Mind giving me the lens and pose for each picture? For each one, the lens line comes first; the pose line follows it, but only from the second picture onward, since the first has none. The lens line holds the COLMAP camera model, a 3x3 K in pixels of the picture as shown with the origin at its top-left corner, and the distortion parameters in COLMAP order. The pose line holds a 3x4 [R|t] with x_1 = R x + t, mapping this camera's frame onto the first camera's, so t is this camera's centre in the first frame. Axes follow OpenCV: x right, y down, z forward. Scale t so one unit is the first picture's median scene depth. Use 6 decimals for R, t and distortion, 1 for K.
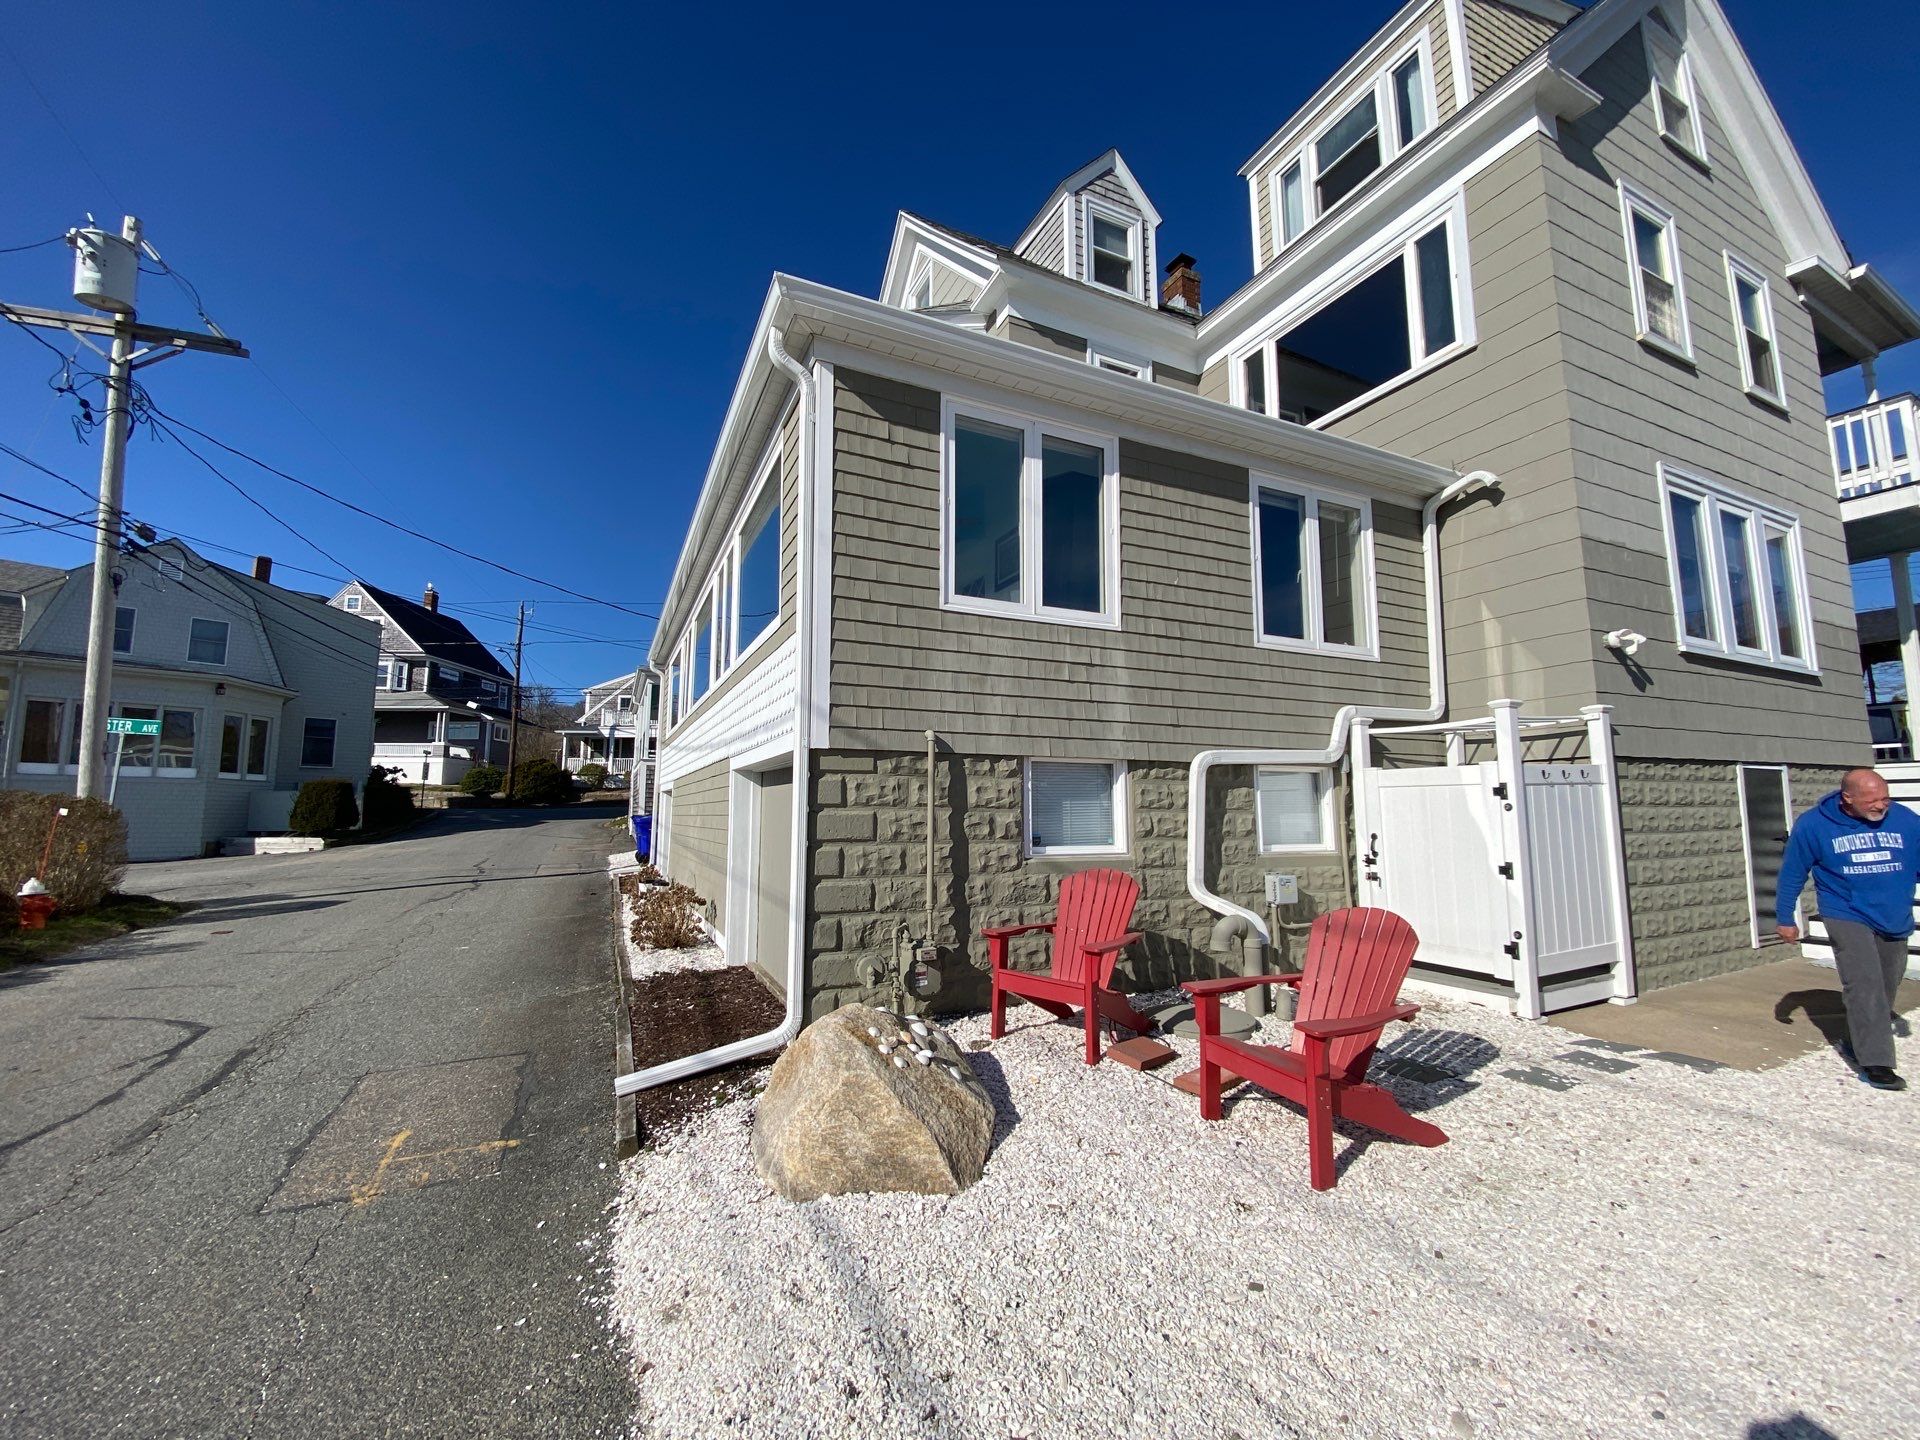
lens RADIAL K [[776.0, 0, 967.5], [0, 776.0, 724.5], [0, 0, 1]] dist [0.023675, -0.020136]
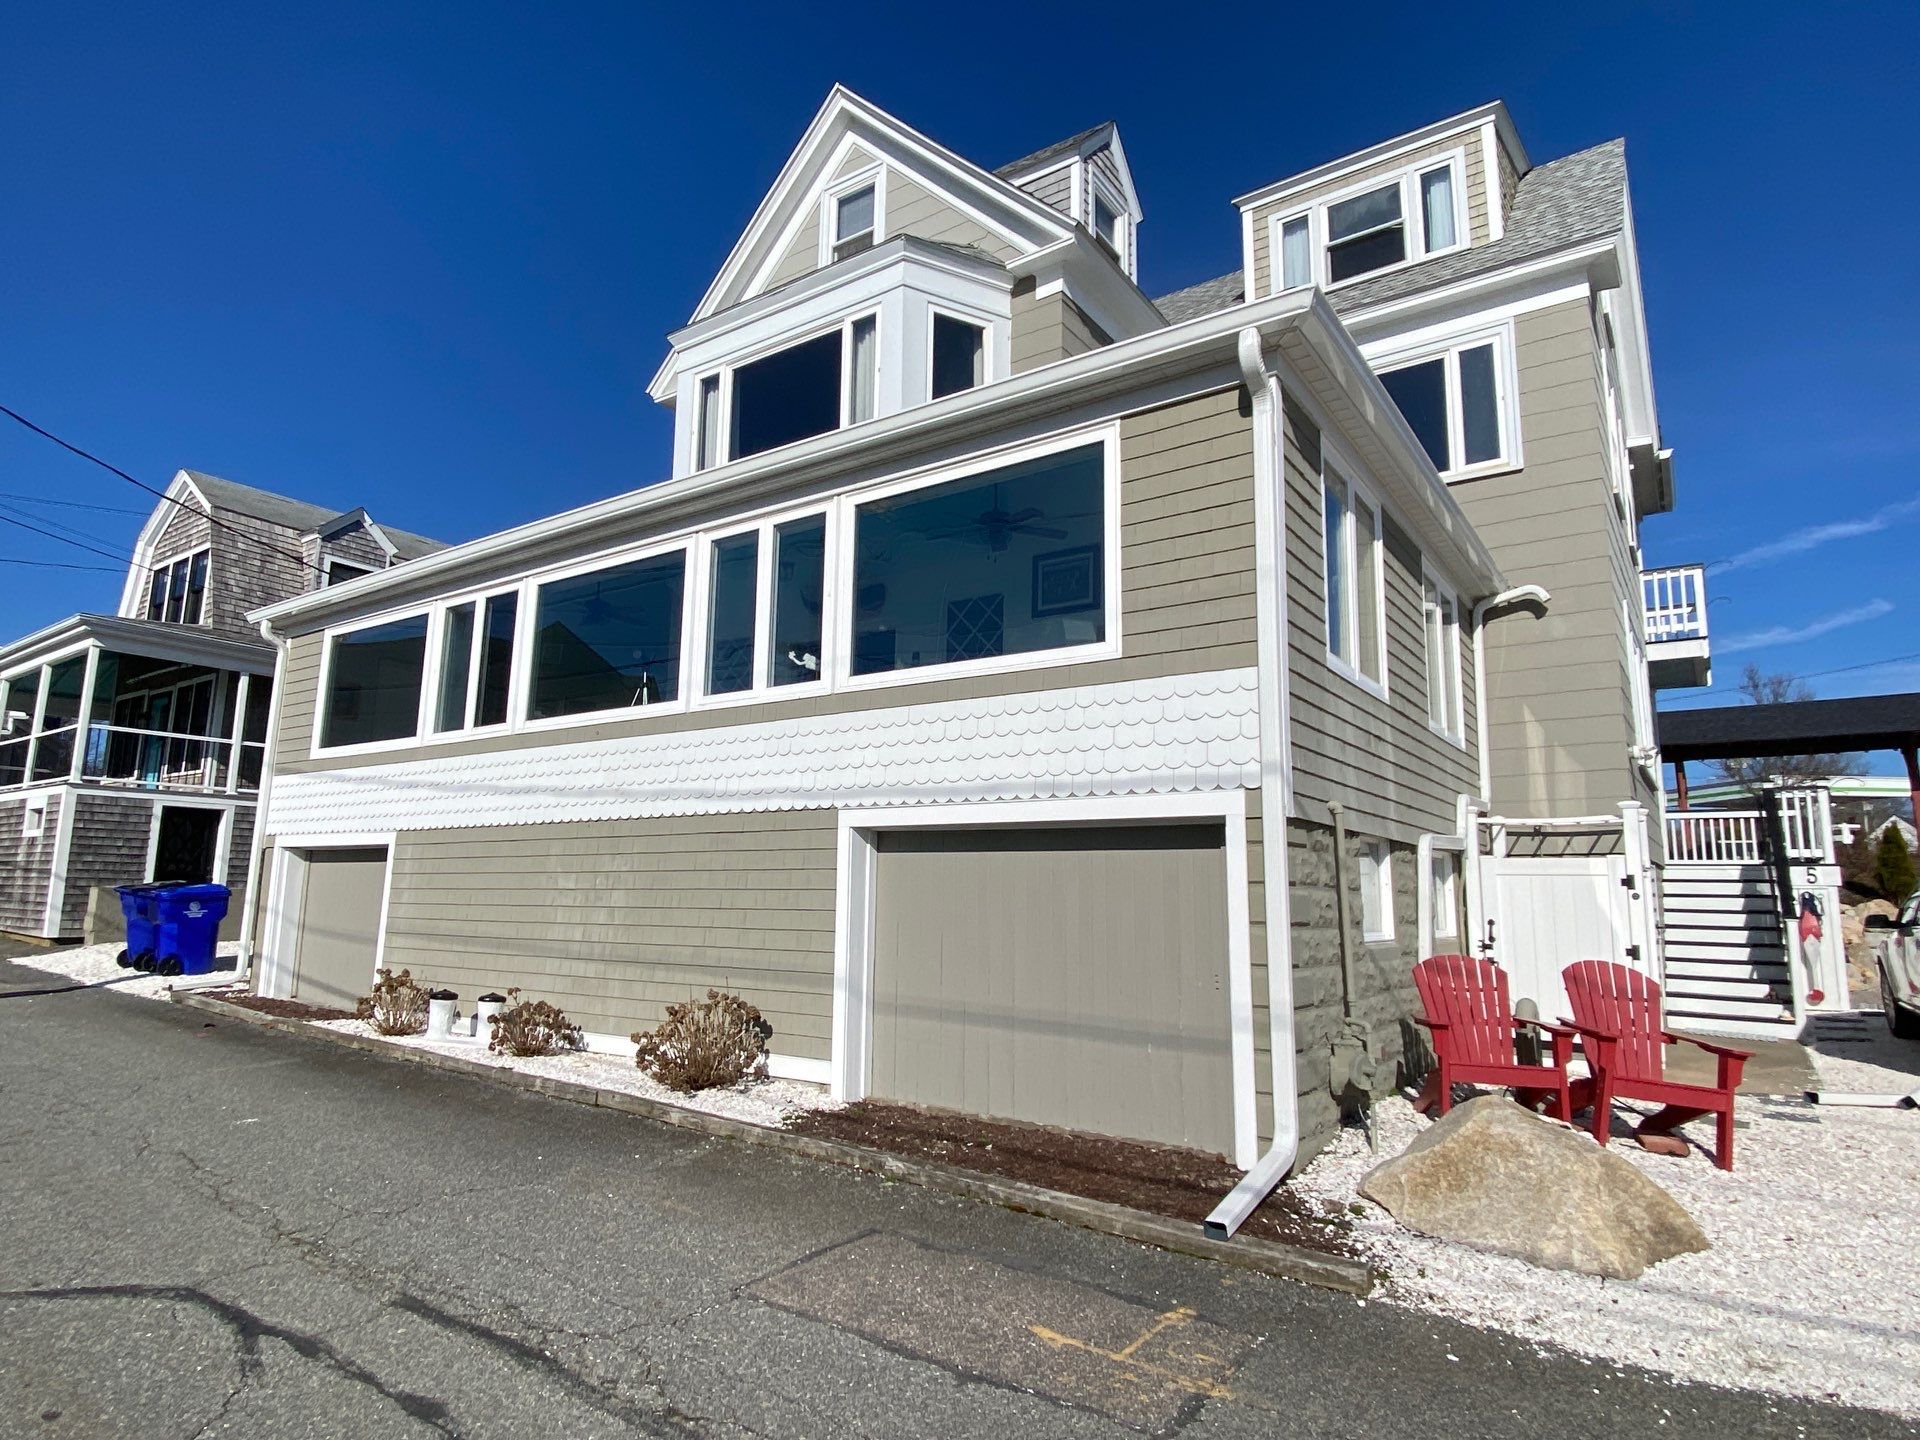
lens RADIAL K [[1059.9, 0, 988.8], [0, 1059.9, 728.9], [0, 0, 1]] dist [0.043377, -0.045896]
pose [[0.866995, 0.089922, 0.490136, -0.858304], [-0.069317, 0.995784, -0.060076, 0.020876], [-0.493471, 0.018110, 0.869573, 0.099729]]
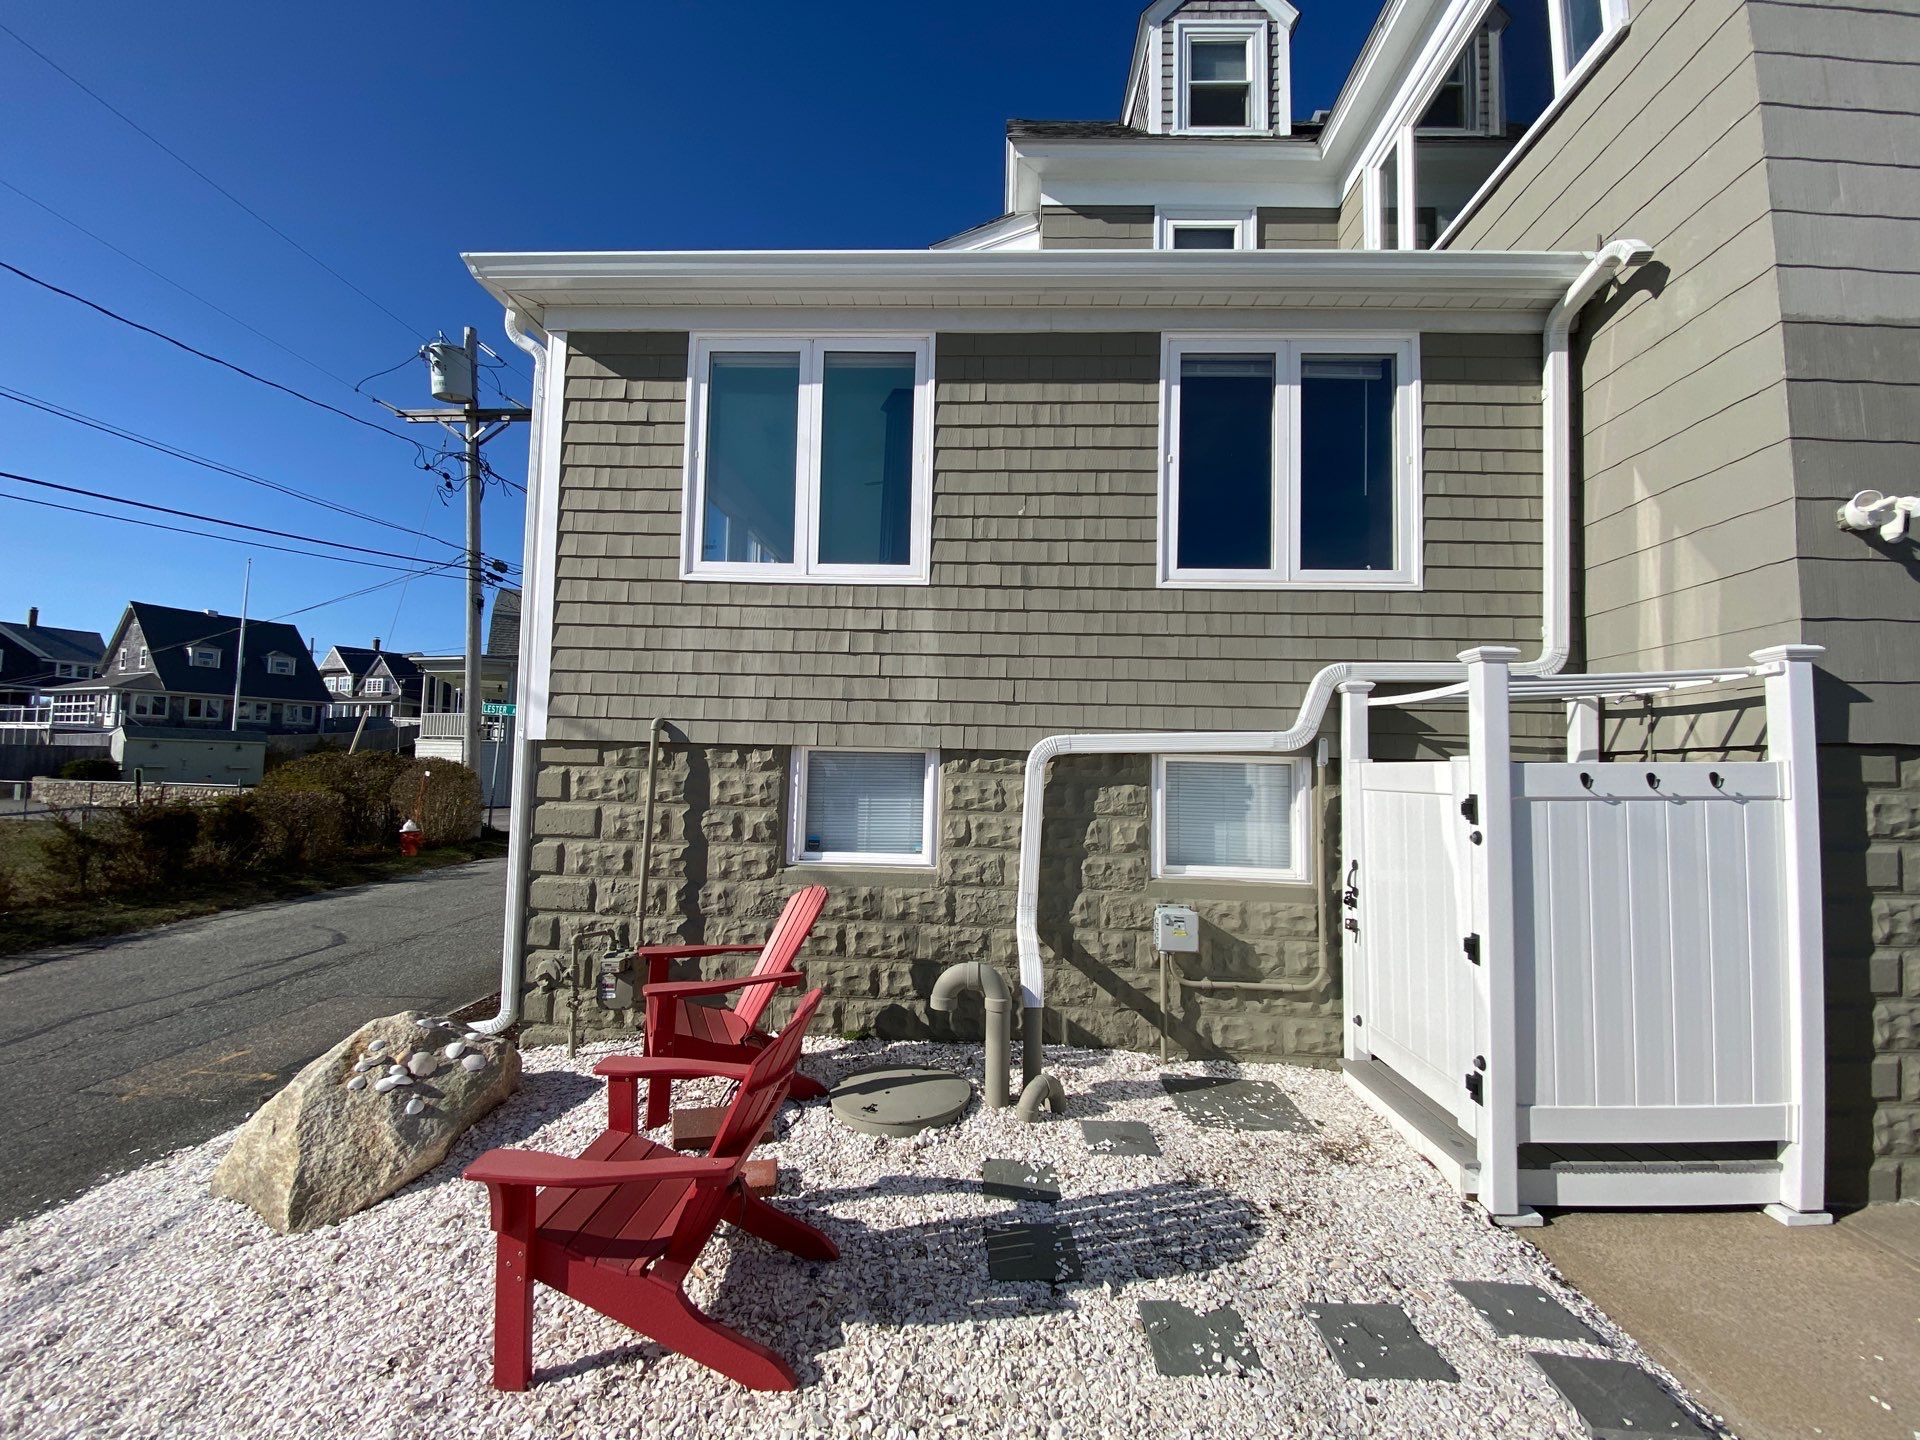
lens RADIAL K [[776.0, 0, 967.5], [0, 776.0, 724.5], [0, 0, 1]] dist [0.023675, -0.020136]
pose [[0.889661, -0.007234, -0.456564, 0.587770], [0.029157, 0.998734, 0.040990, -0.009891], [0.455689, -0.049780, 0.888746, 0.311065]]
